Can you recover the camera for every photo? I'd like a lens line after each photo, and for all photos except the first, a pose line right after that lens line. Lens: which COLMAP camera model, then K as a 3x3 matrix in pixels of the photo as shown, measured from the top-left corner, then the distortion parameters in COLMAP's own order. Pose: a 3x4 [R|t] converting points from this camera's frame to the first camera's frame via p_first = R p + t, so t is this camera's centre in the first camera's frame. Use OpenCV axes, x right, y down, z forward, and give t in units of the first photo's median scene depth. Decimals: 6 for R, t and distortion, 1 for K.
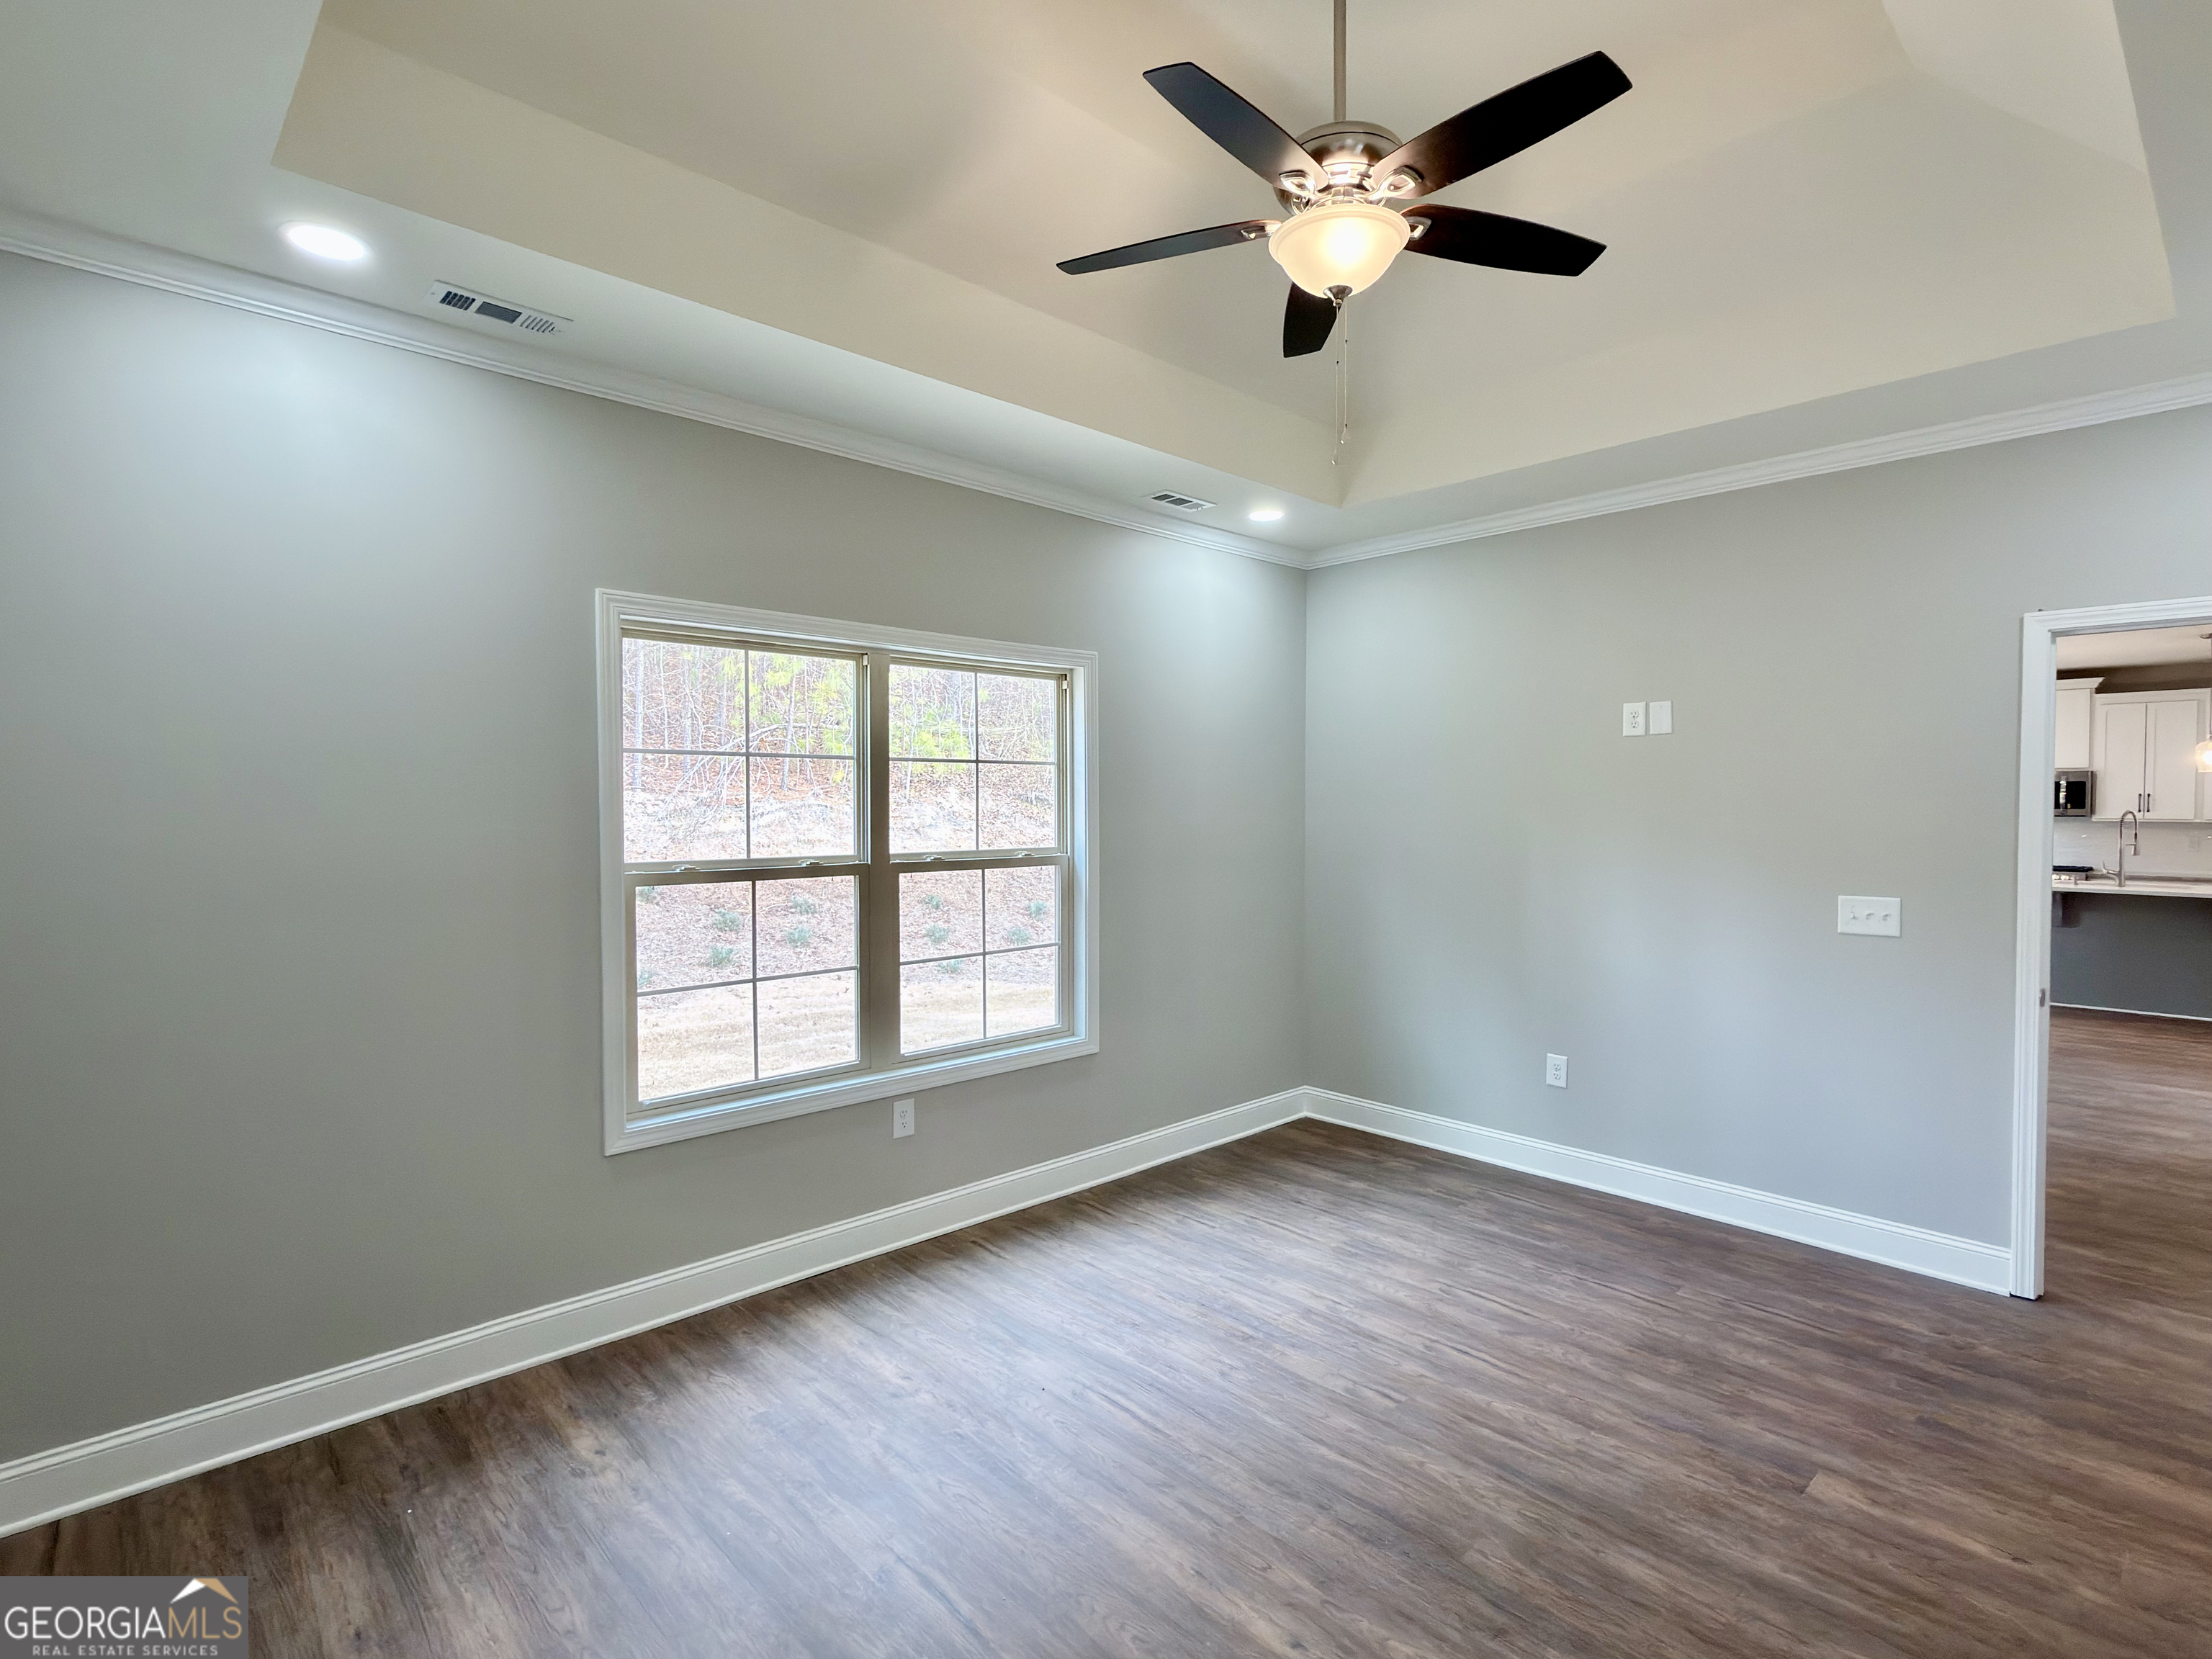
lens RADIAL K [[1098.2, 0, 1101.5], [0, 1098.2, 843.6], [0, 0, 1]] dist [-0.000067, -0.000861]
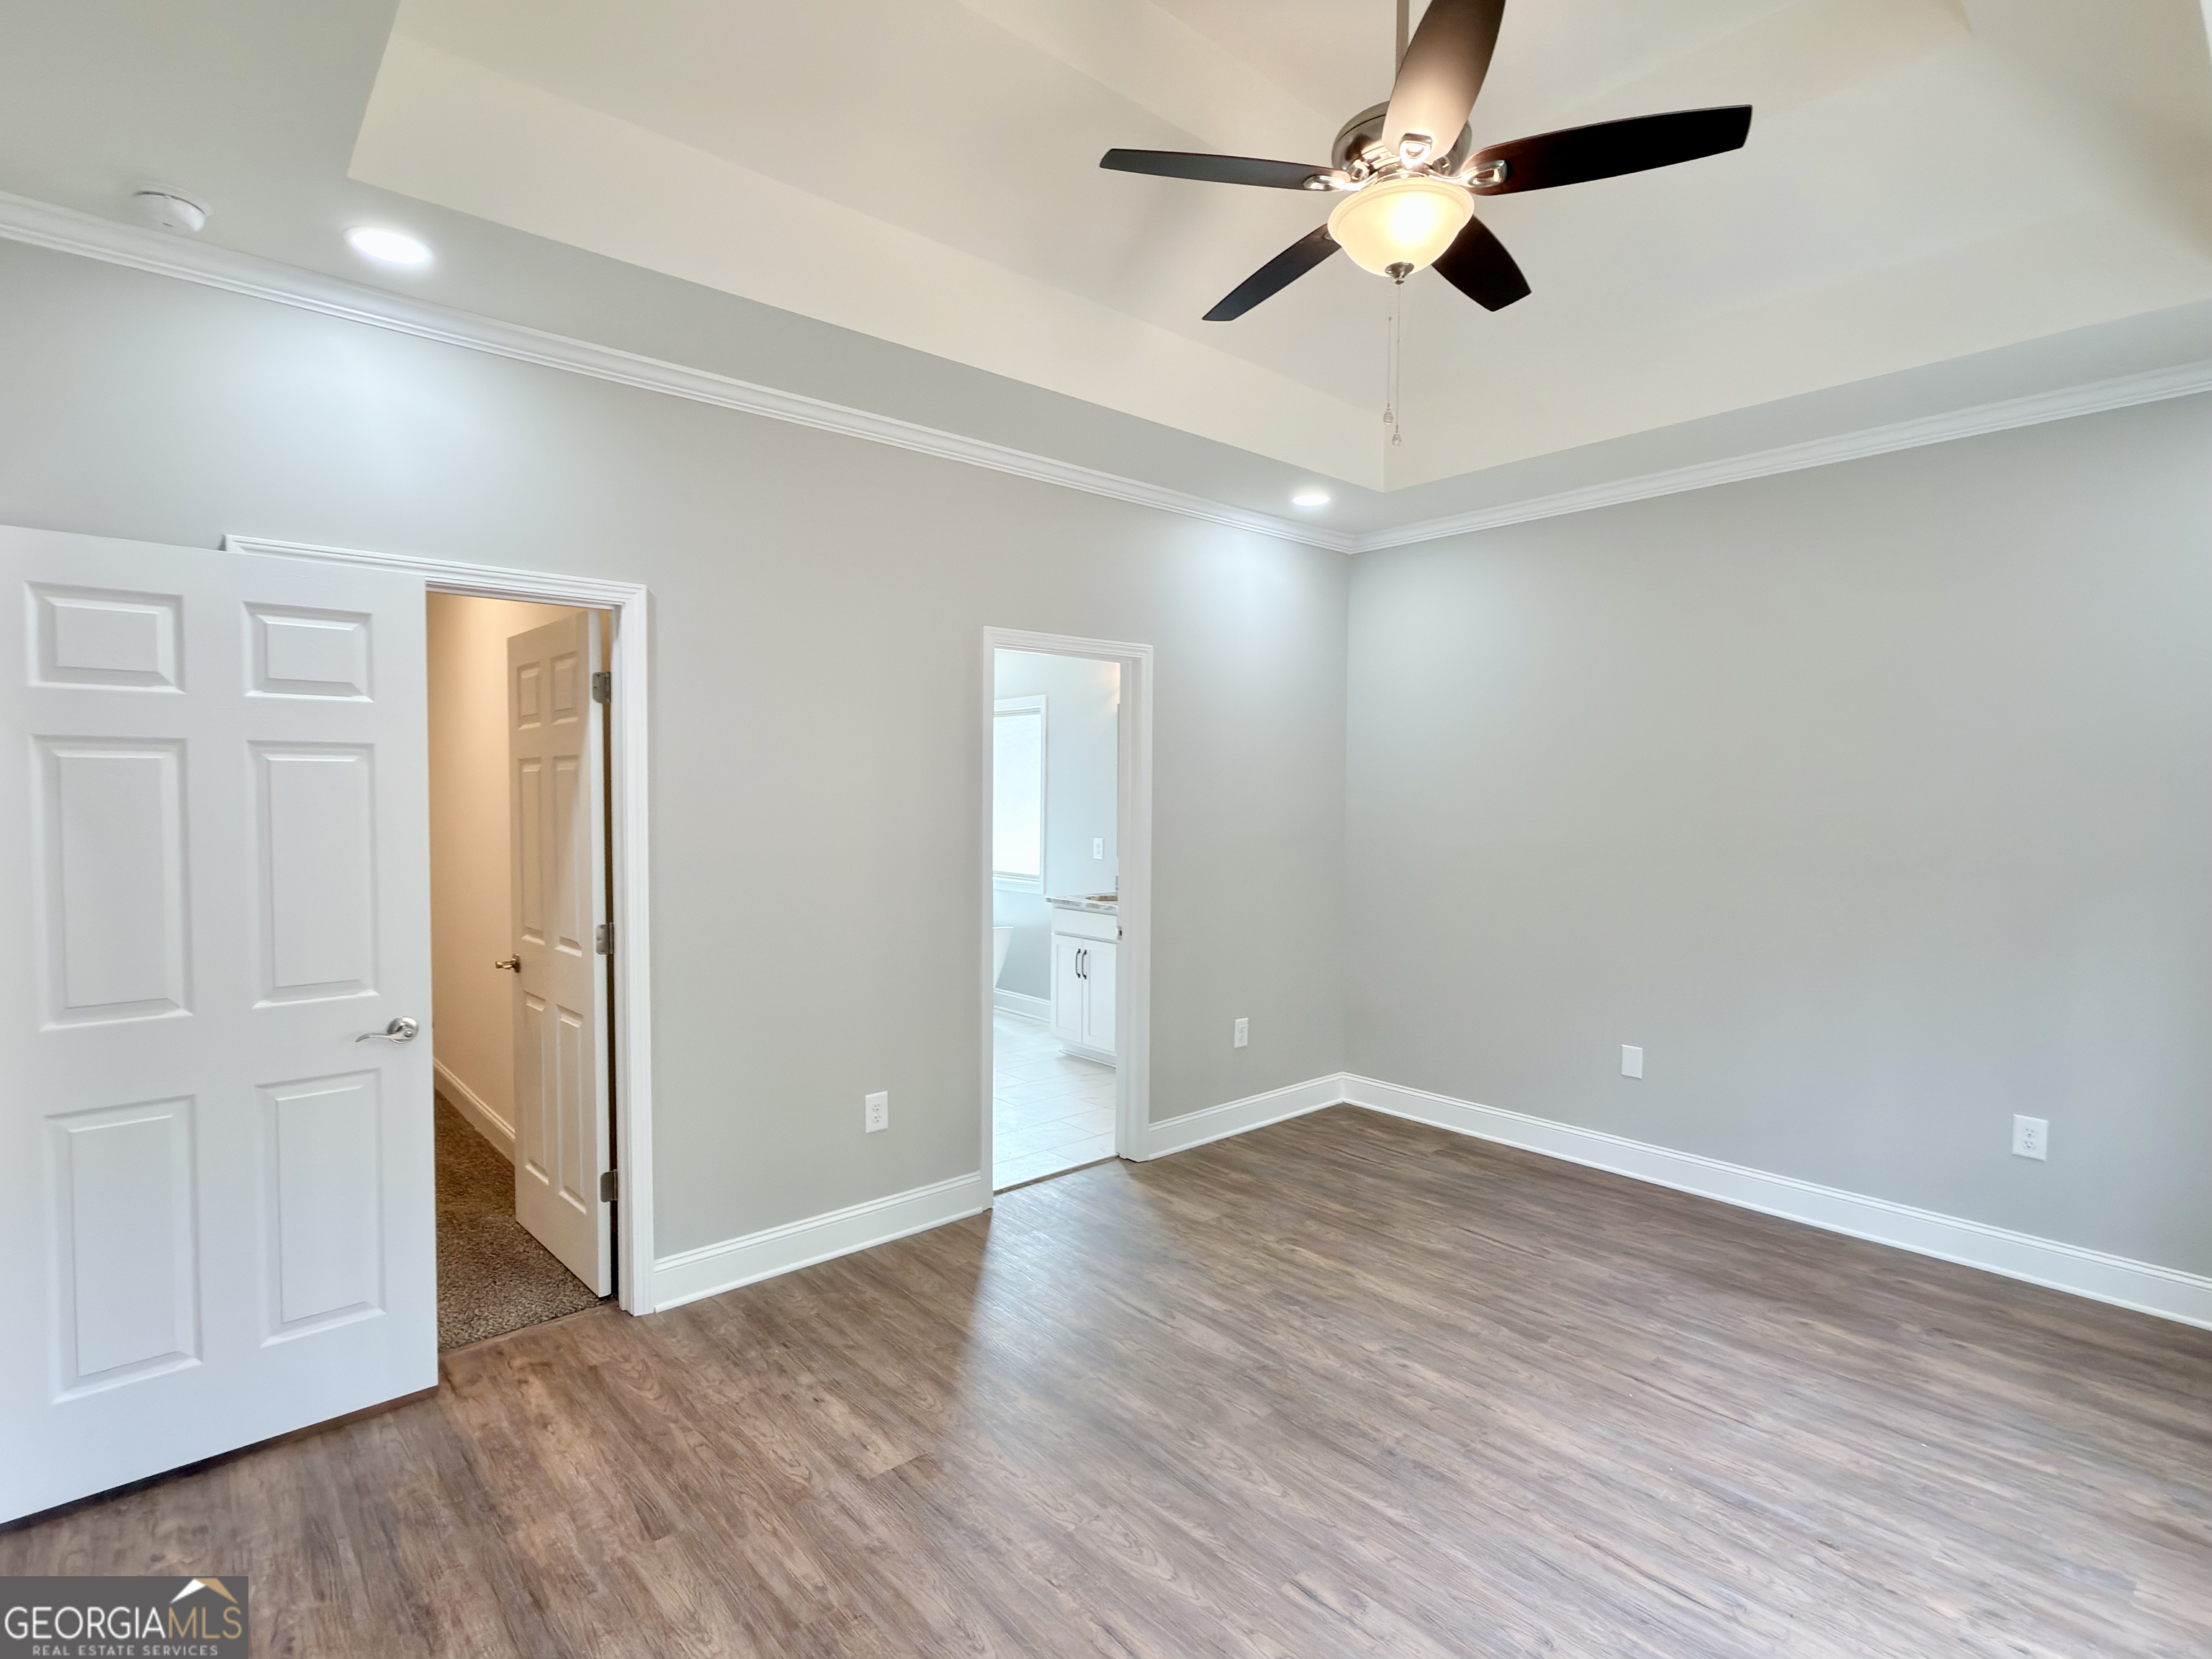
lens RADIAL K [[1098.2, 0, 1098.1], [0, 1098.2, 833.1], [0, 0, 1]] dist [-0.000067, -0.000861]
pose [[-0.999367, -0.005300, 0.035177, 0.371377], [-0.002604, 0.997086, 0.076242, -0.060348], [-0.035478, 0.076102, -0.996469, 1.673785]]
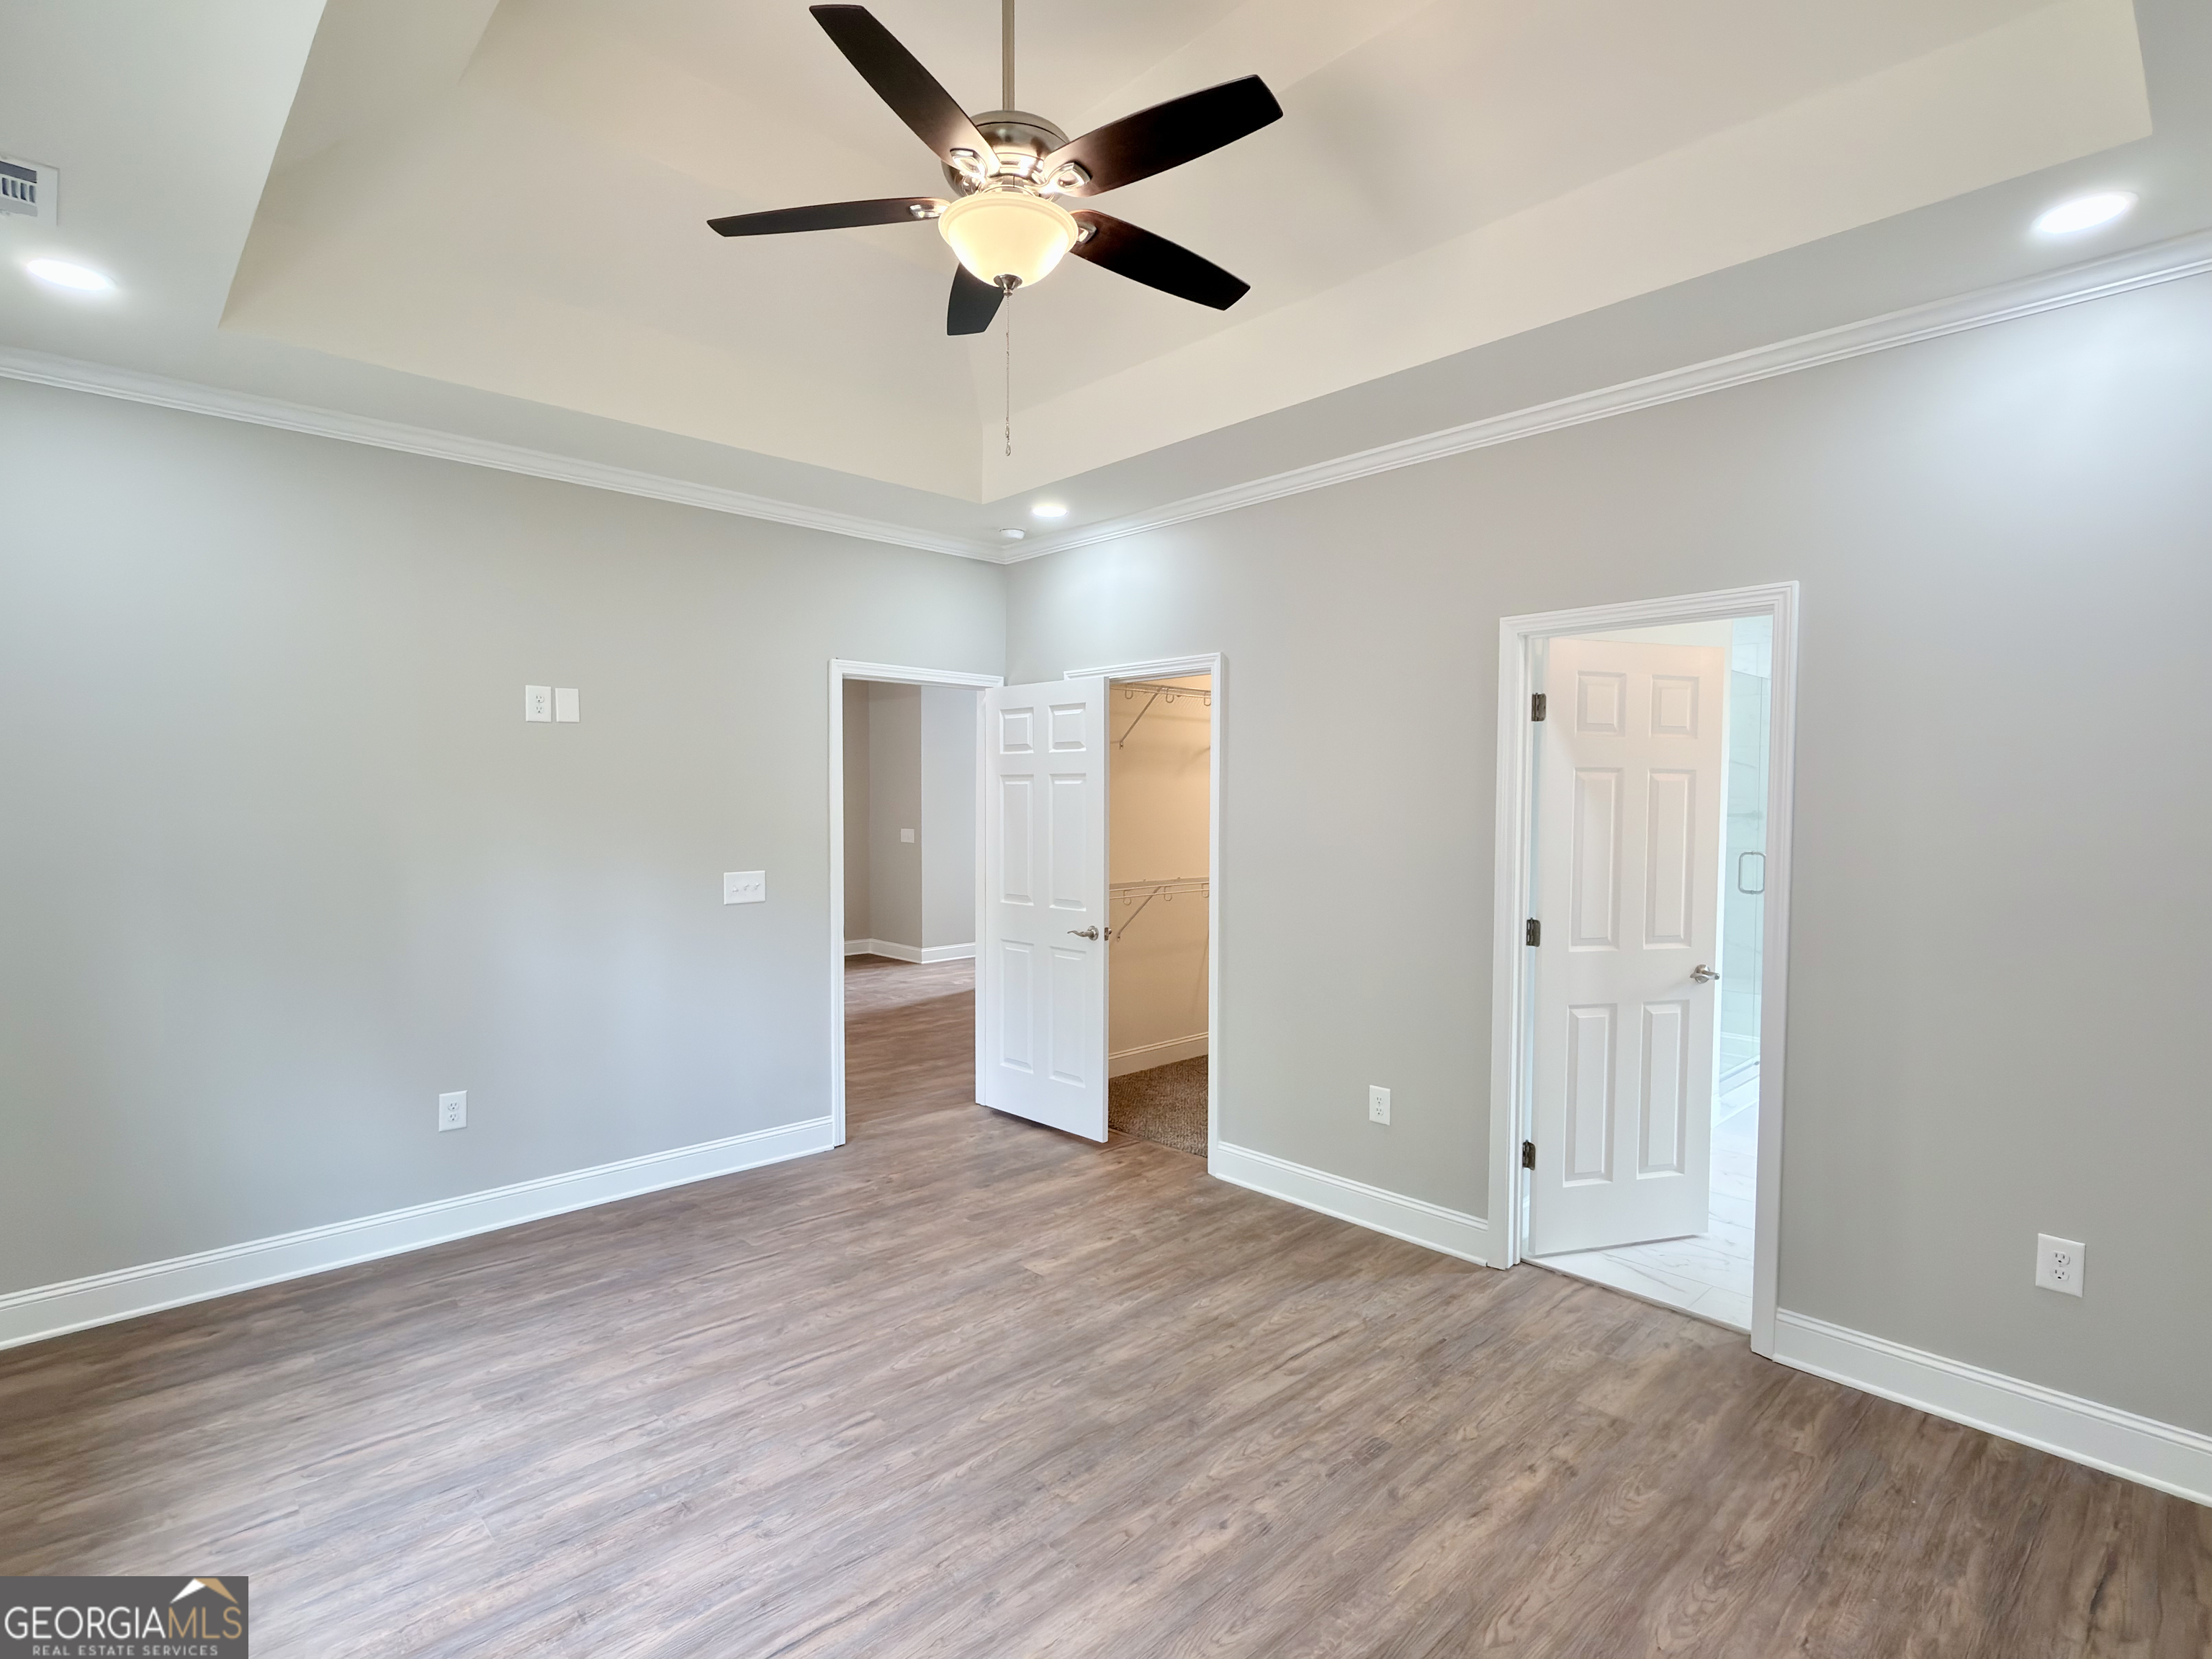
lens RADIAL K [[1098.2, 0, 1112.5], [0, 1098.2, 836.7], [0, 0, 1]] dist [-0.000067, -0.000861]
pose [[-0.010657, -0.036732, 0.999268, -0.657868], [0.032645, 0.998780, 0.037062, -0.028219], [-0.999410, 0.033016, -0.009445, 0.763743]]
